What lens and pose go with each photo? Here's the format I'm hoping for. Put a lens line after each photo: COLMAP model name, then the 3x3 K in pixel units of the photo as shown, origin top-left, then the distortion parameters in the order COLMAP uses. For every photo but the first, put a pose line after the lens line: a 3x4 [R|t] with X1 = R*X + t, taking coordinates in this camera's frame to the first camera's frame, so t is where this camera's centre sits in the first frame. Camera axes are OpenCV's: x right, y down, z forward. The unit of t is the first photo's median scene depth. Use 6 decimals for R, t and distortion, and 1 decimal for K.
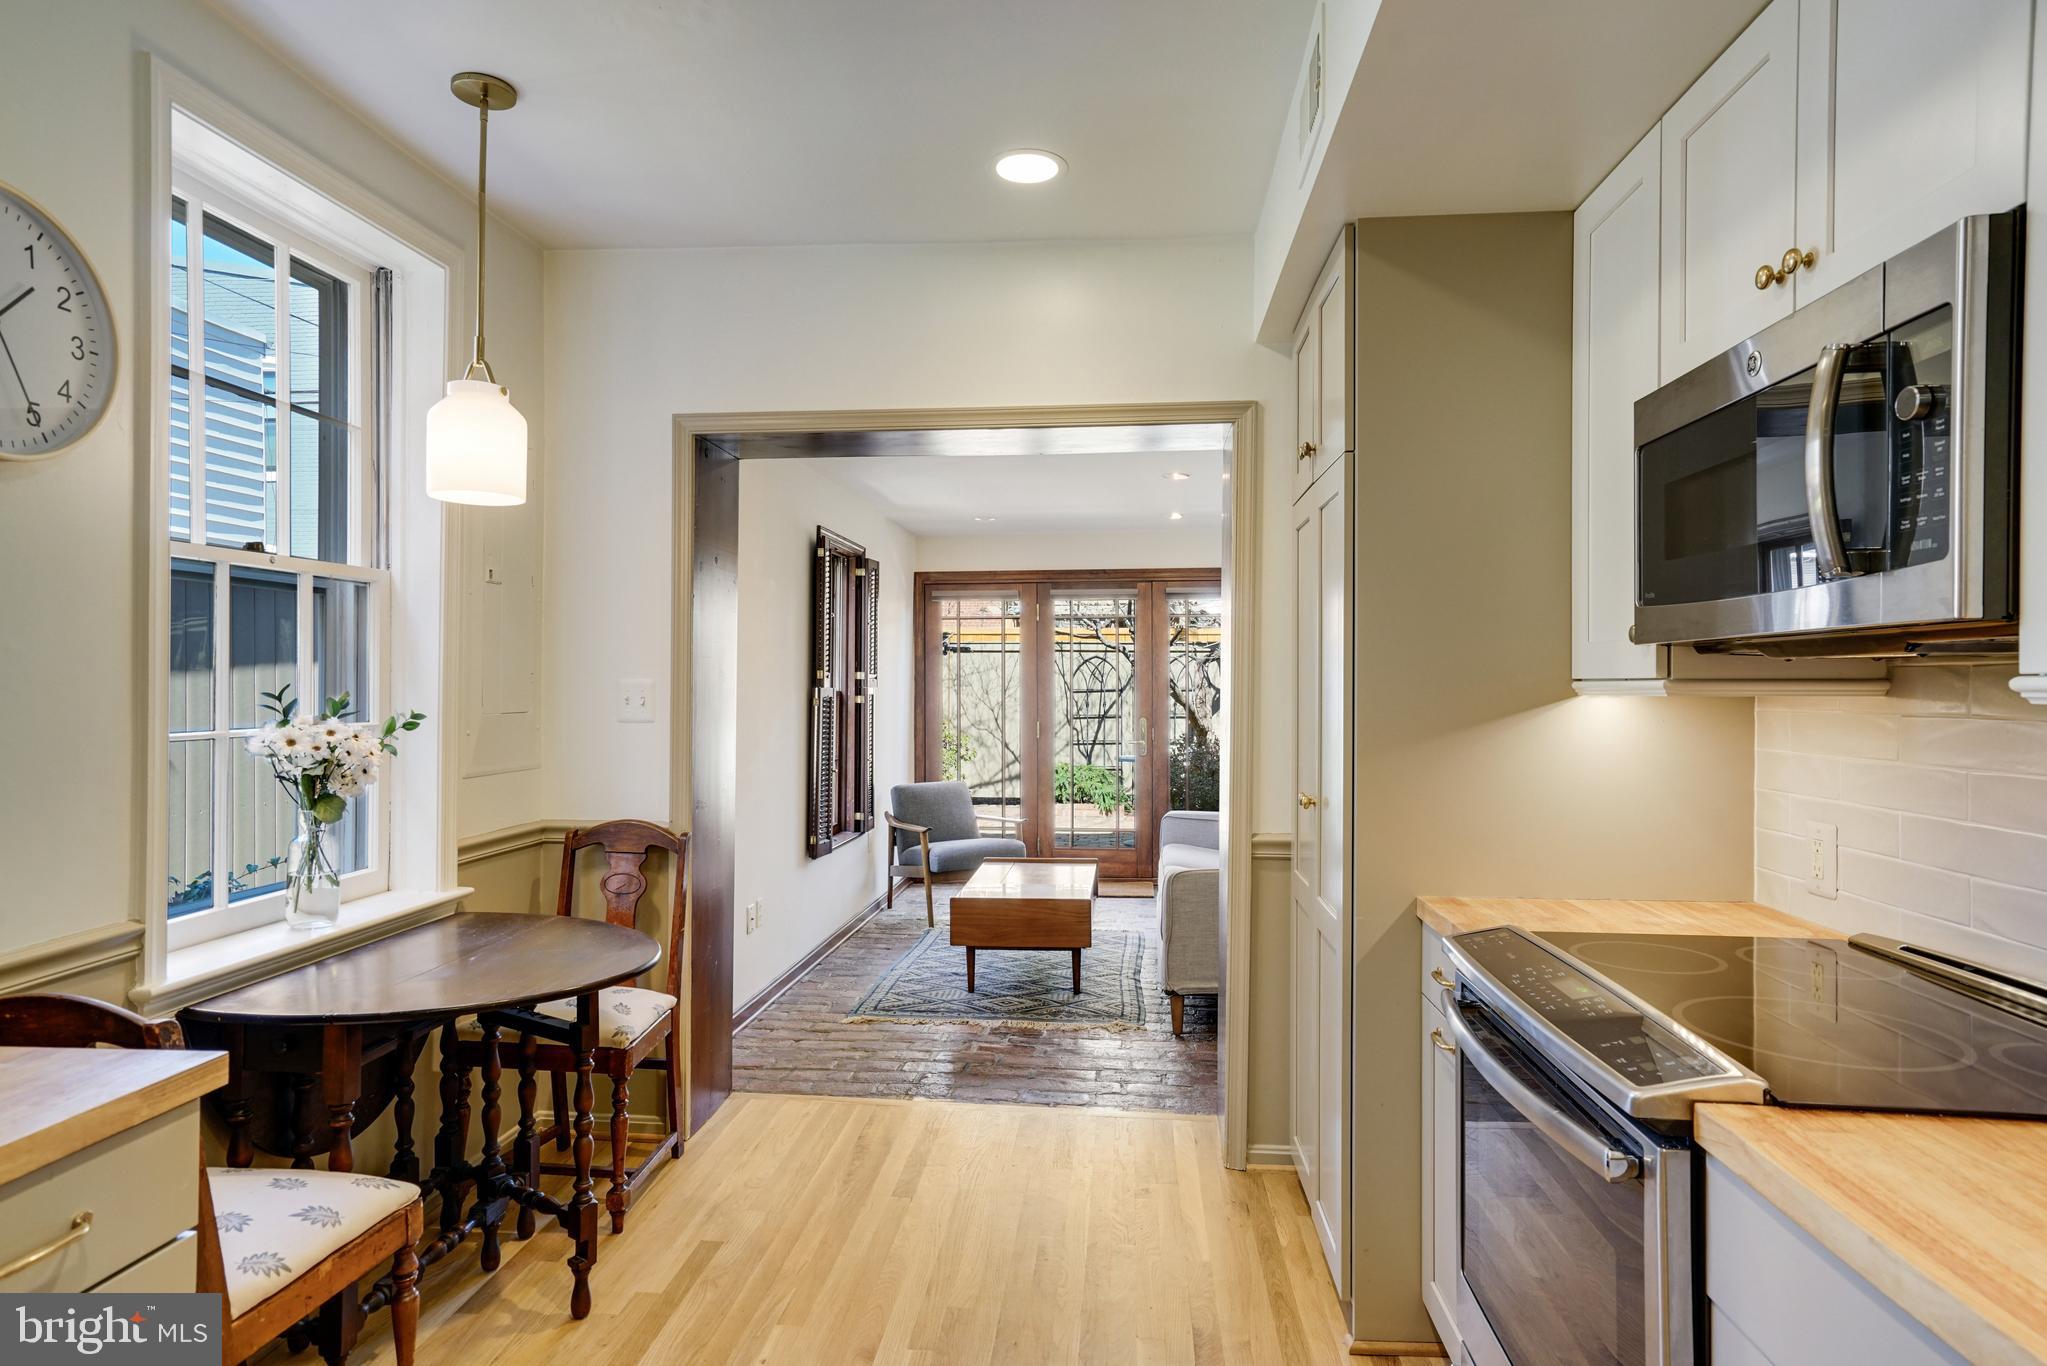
lens RADIAL K [[1173.3, 0, 1015.9], [0, 1173.3, 687.2], [0, 0, 1]] dist [-0.023604, 0.035904]
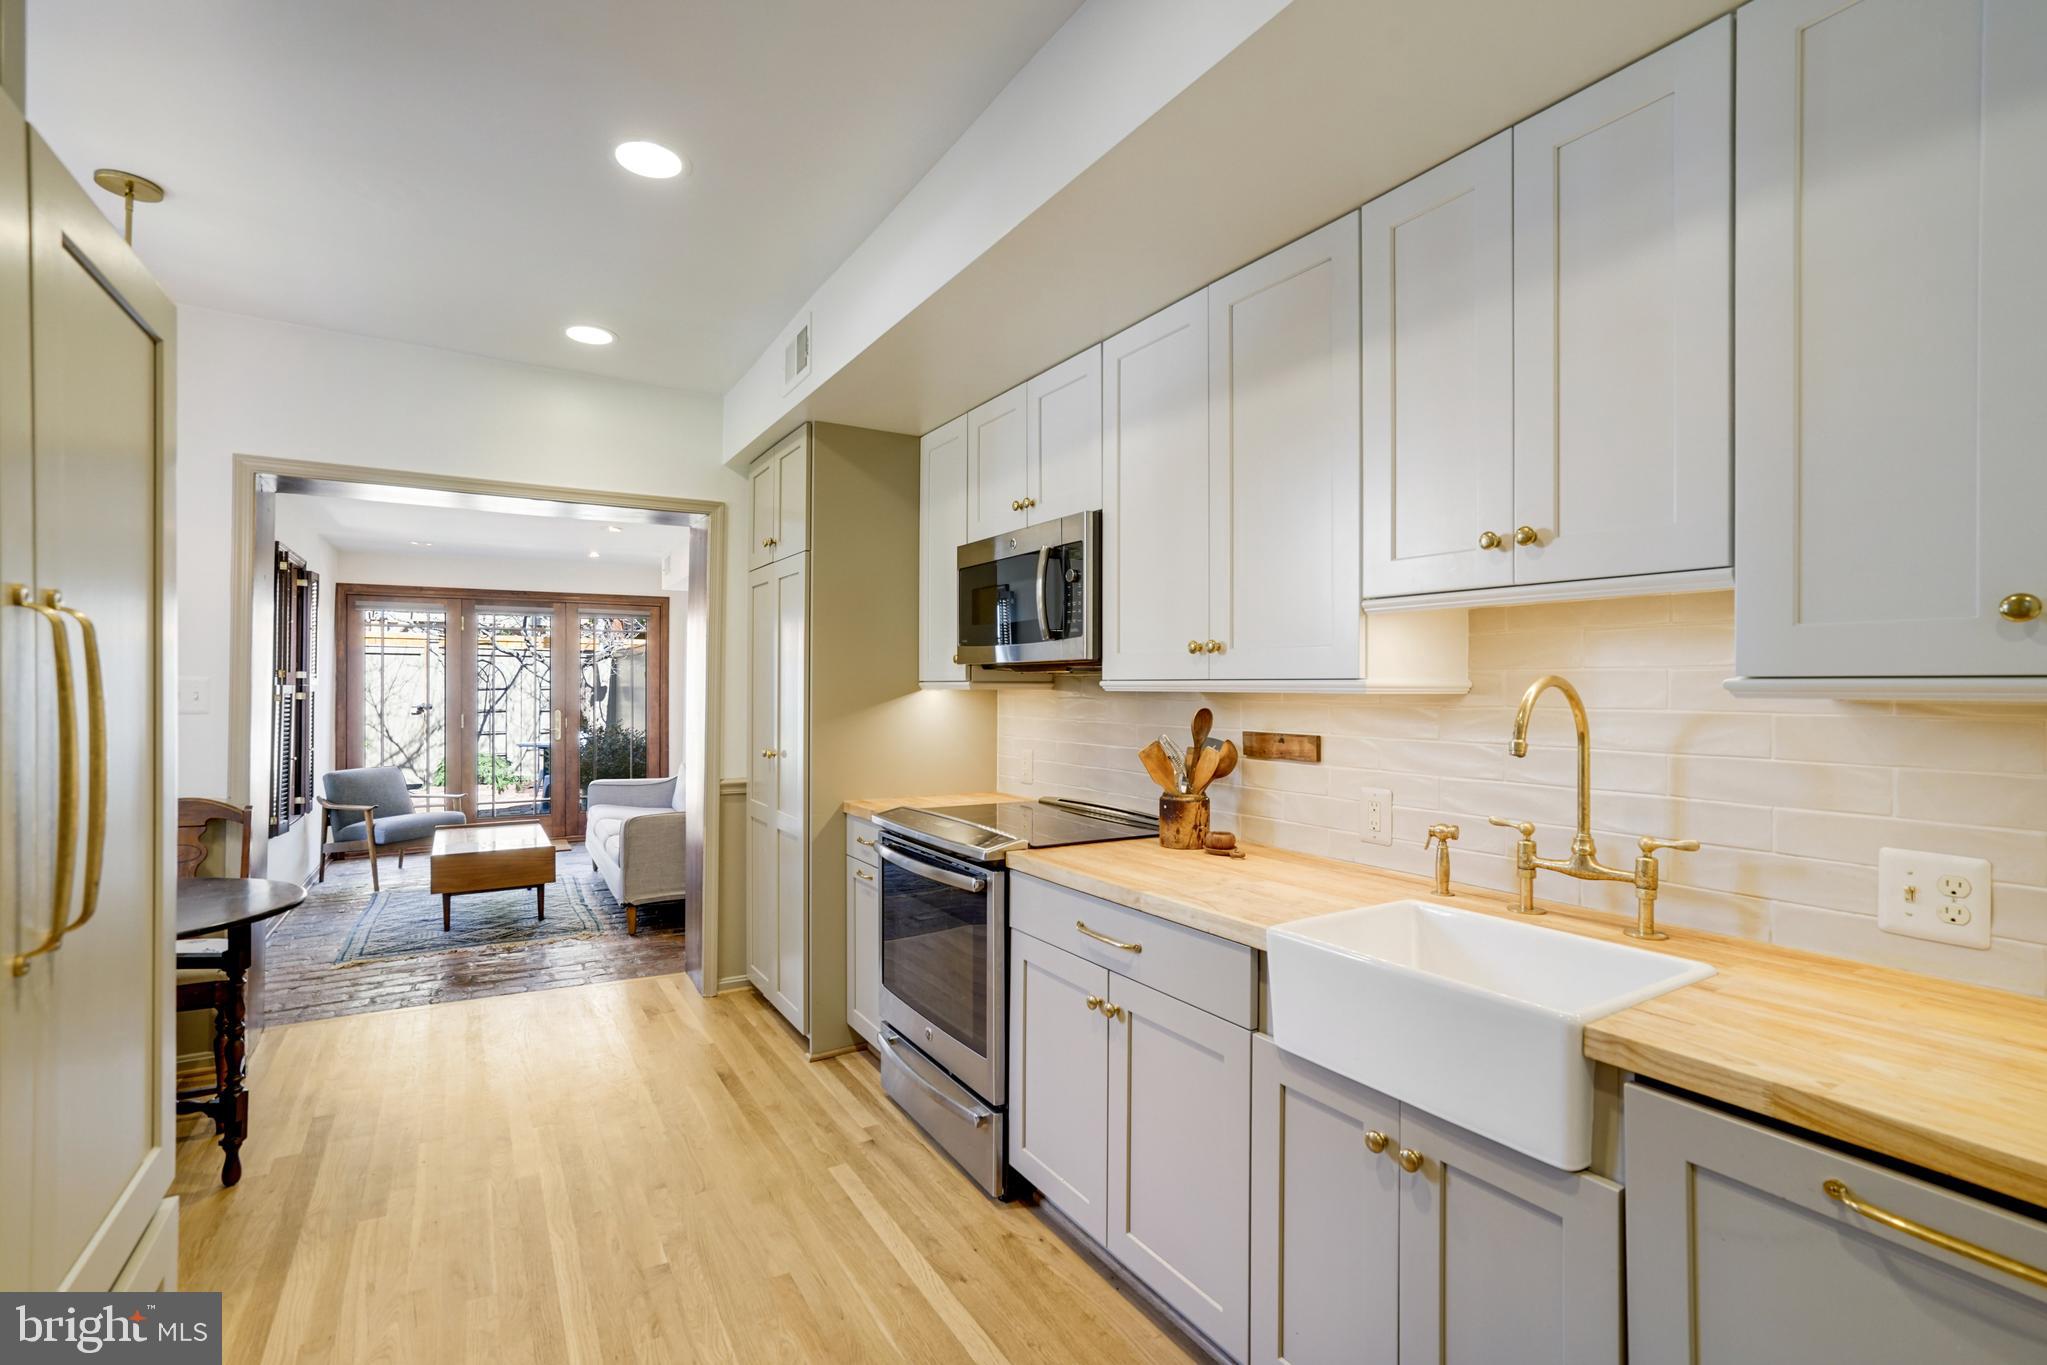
lens RADIAL K [[932.9, 0, 1012.8], [0, 932.9, 682.9], [0, 0, 1]] dist [-0.044124, 0.023762]
pose [[0.804514, 0.004309, 0.593918, -0.225475], [-0.001645, 0.999986, -0.005026, 0.002349], [-0.593932, 0.003067, 0.804510, -0.232886]]
